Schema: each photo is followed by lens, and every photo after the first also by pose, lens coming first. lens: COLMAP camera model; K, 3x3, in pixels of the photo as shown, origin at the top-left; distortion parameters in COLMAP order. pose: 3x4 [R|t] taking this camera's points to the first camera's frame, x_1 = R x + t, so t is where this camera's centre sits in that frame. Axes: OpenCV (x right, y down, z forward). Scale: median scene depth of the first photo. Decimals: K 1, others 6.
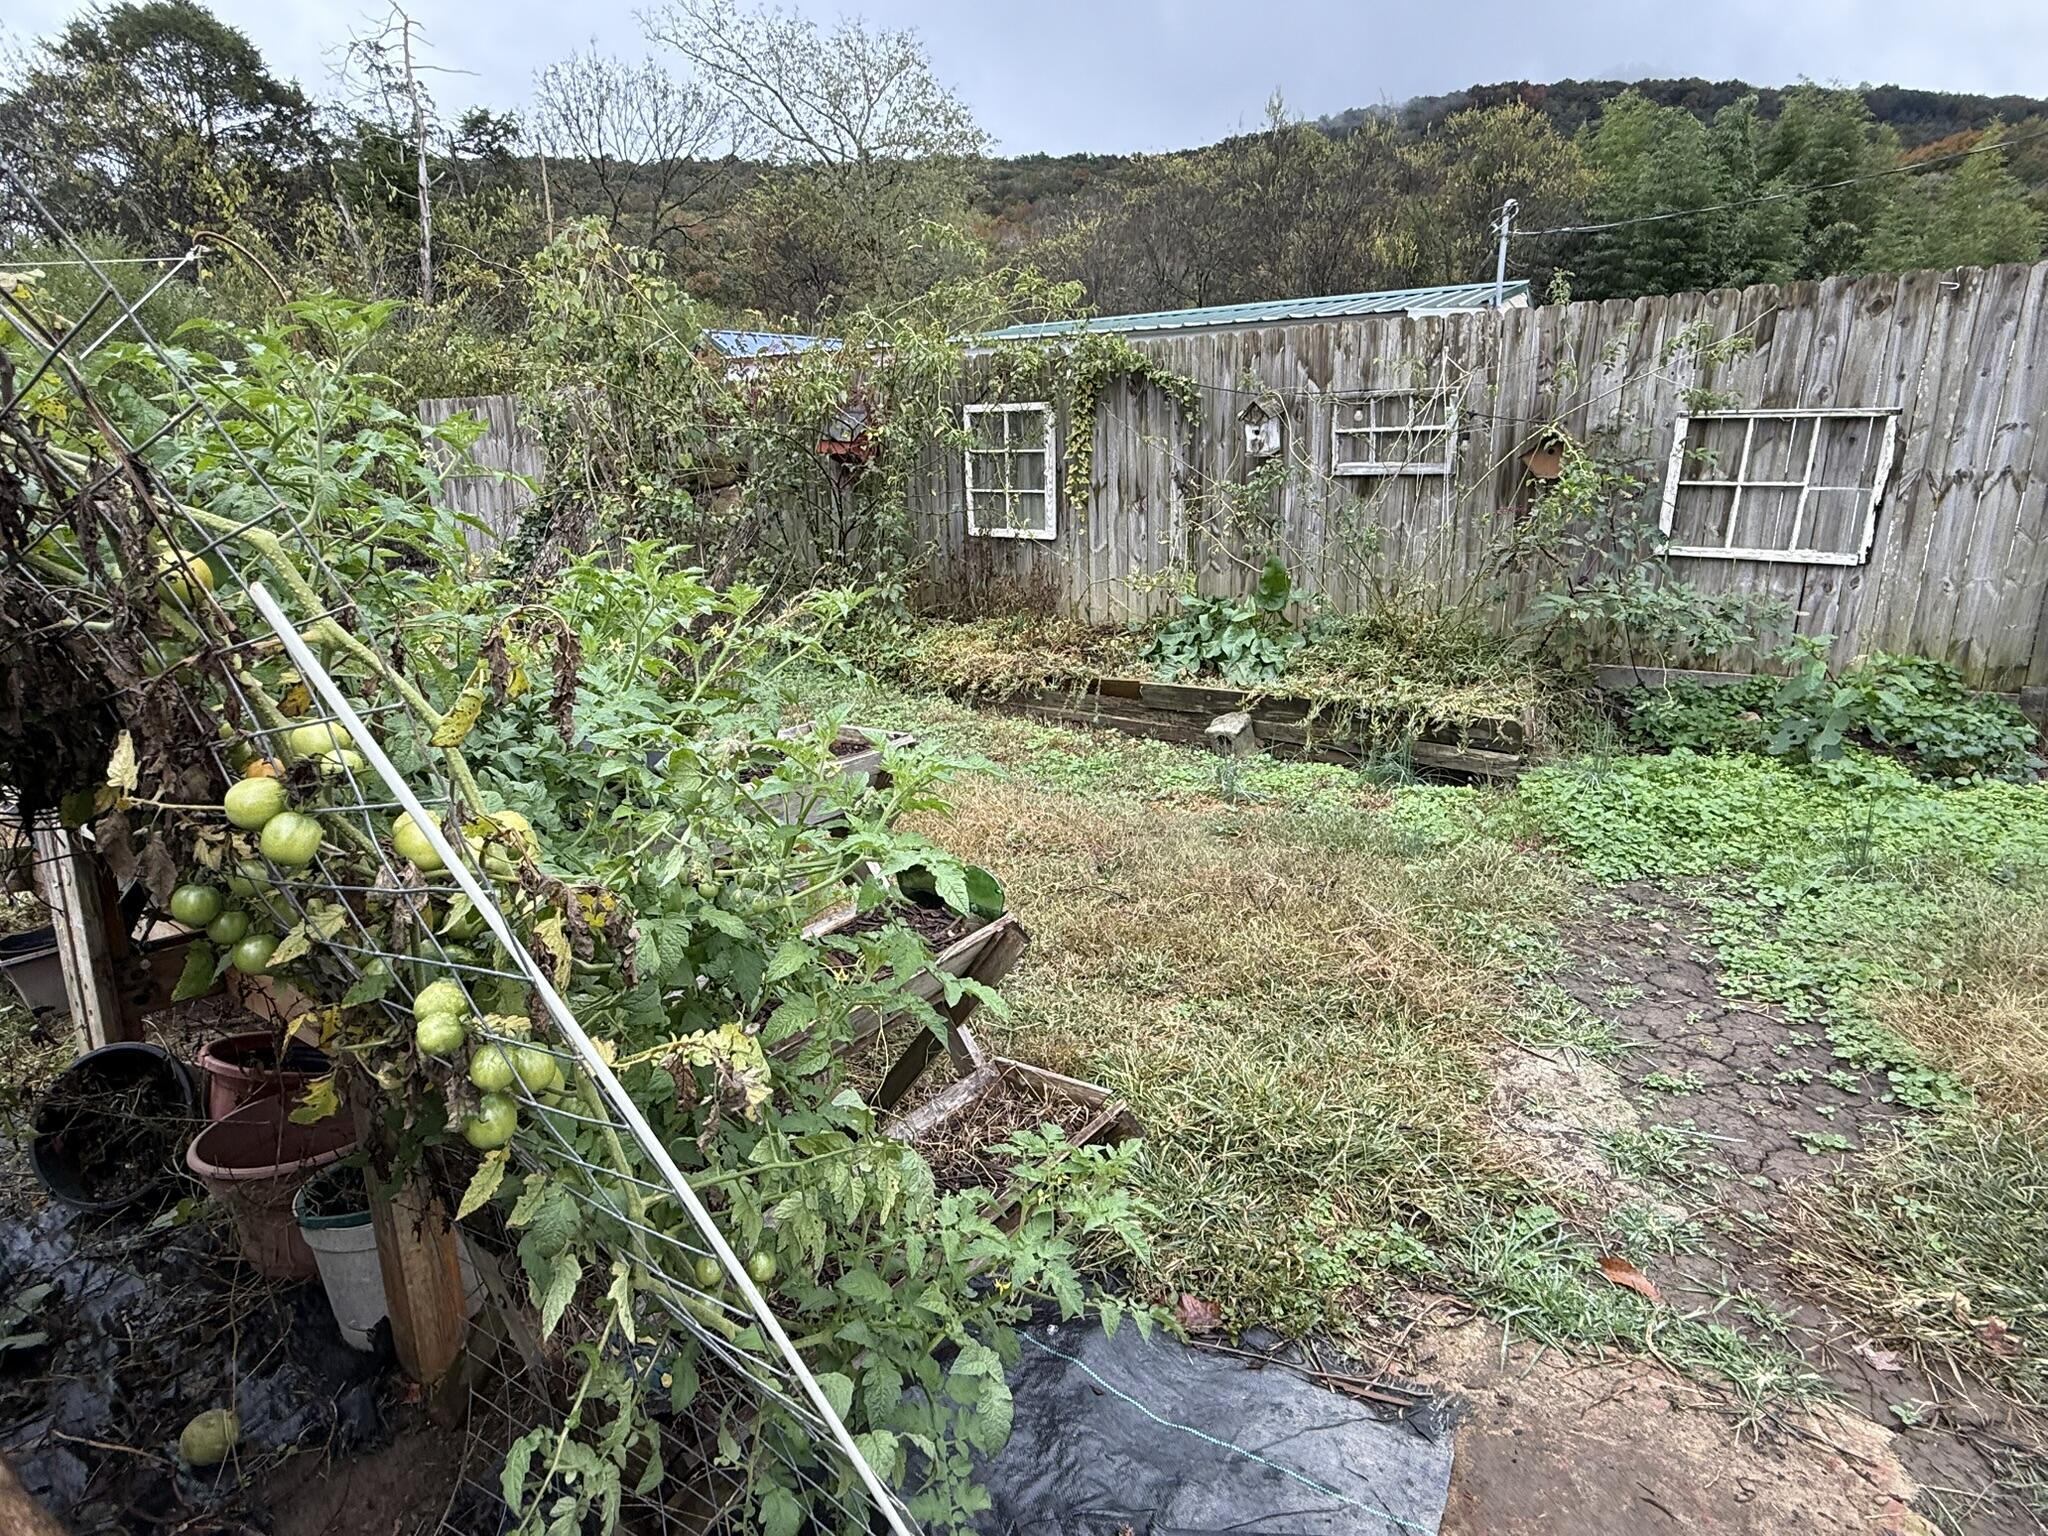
lens RADIAL K [[1114.9, 0, 1024.8], [0, 1114.9, 777.4], [0, 0, 1]] dist [0.007825, -0.002218]
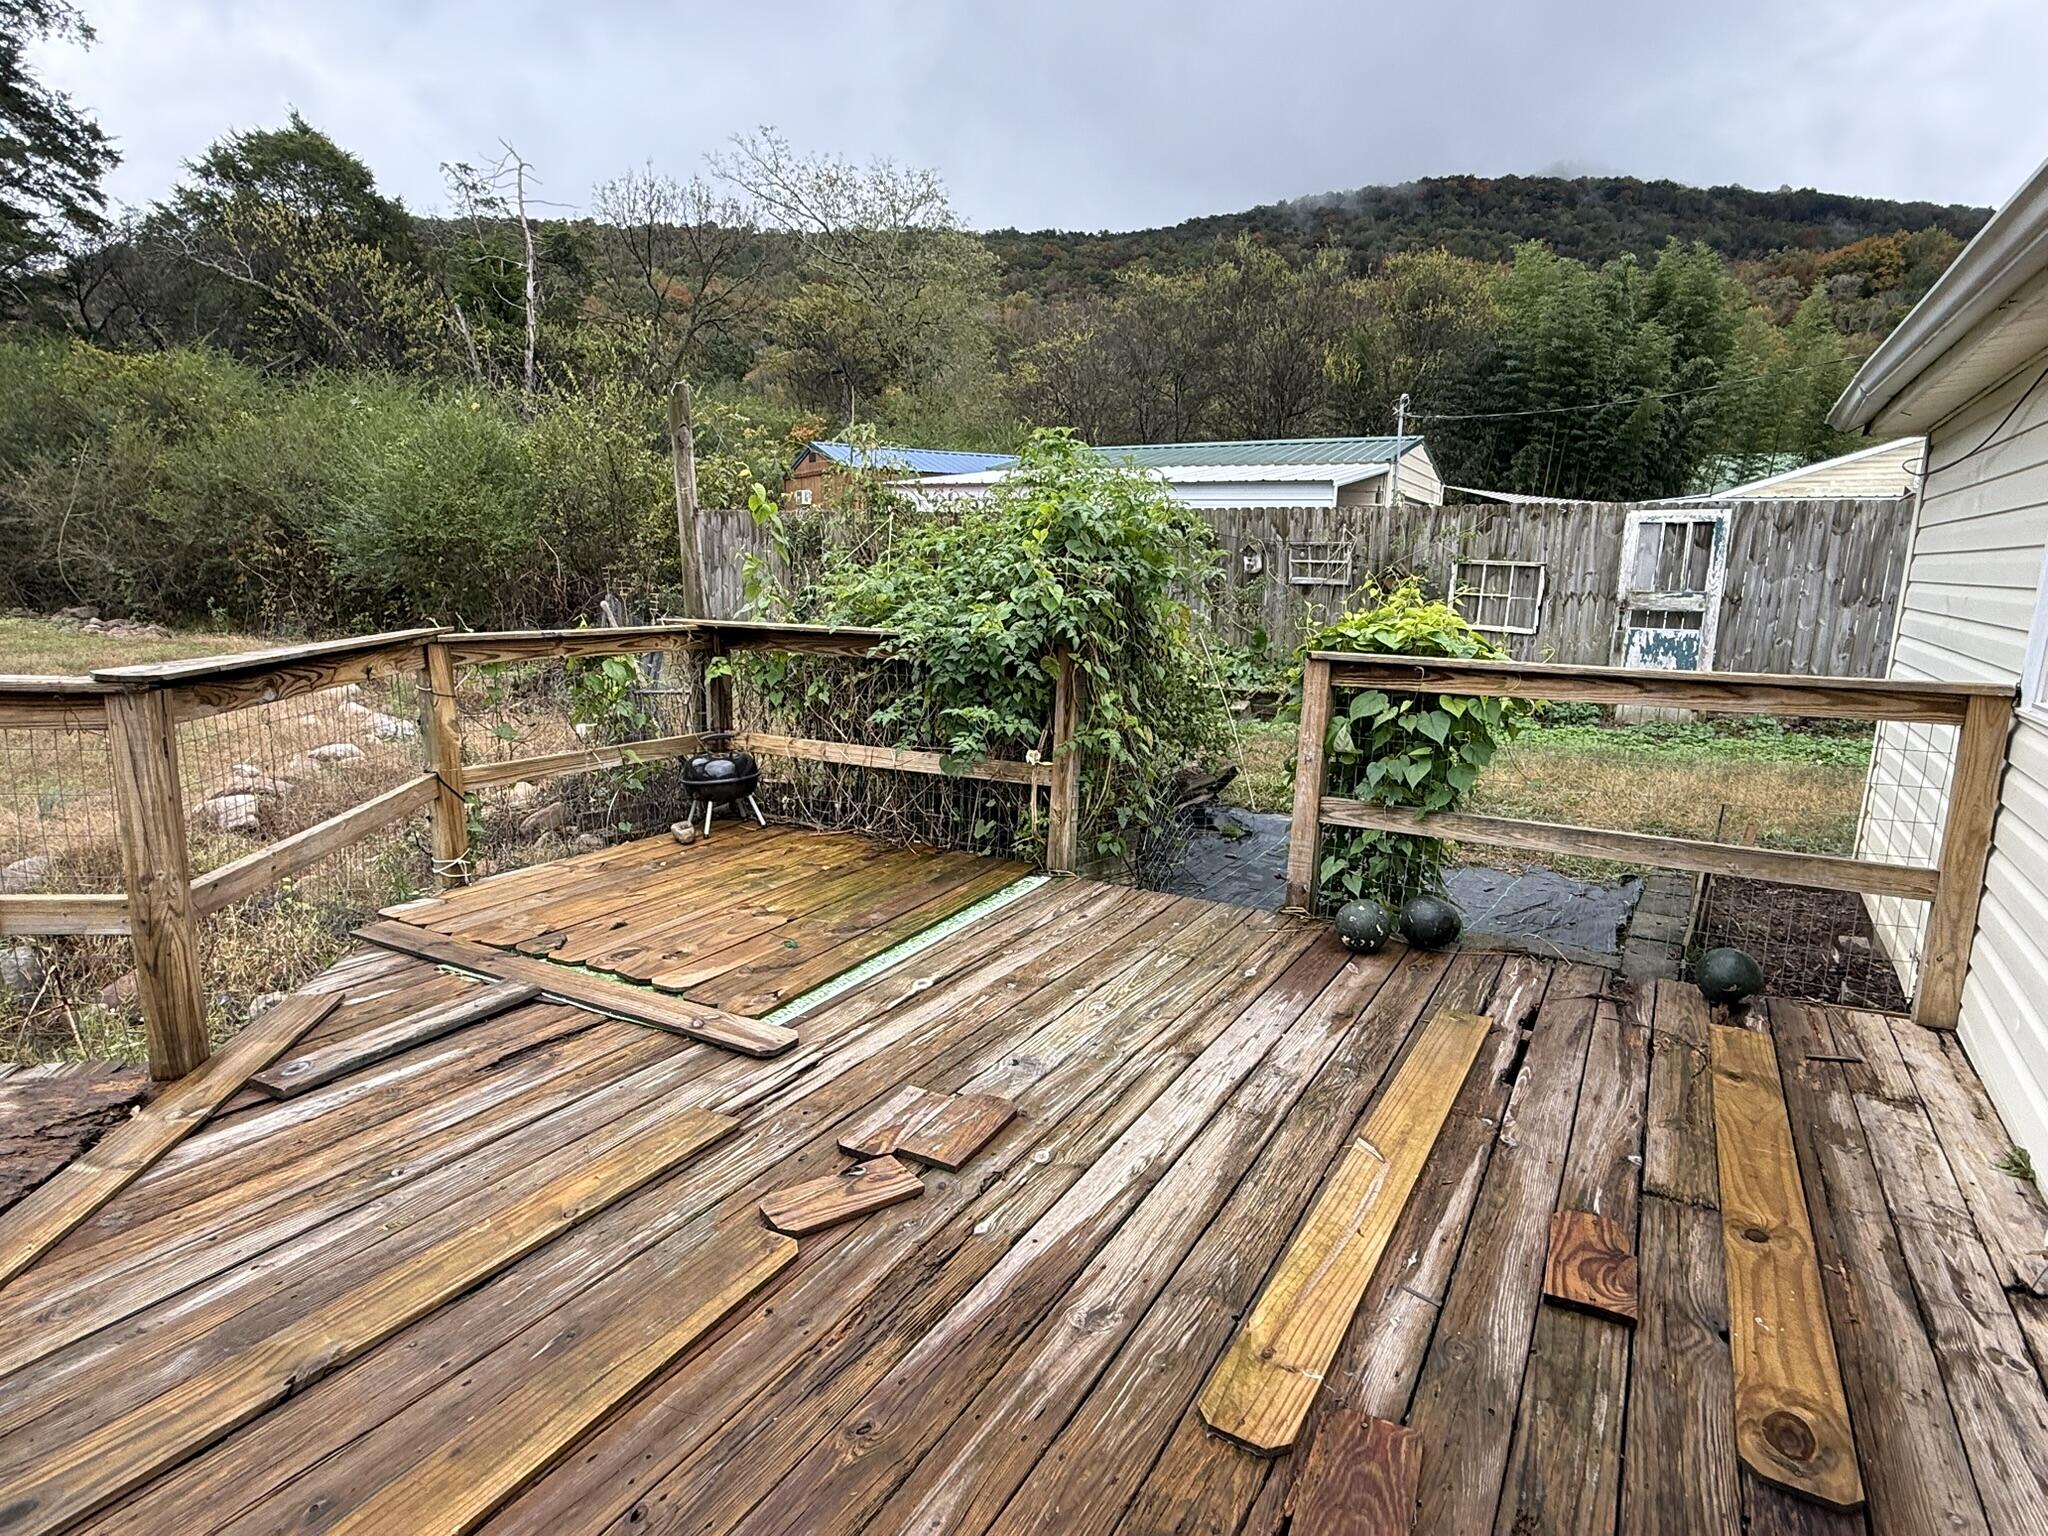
lens RADIAL K [[1114.9, 0, 1027.3], [0, 1114.9, 773.3], [0, 0, 1]] dist [0.007825, -0.002218]
pose [[0.999299, 0.011362, 0.035668, -0.036724], [-0.009450, 0.998532, -0.053335, 0.024265], [-0.036222, 0.052960, 0.997939, -0.133961]]
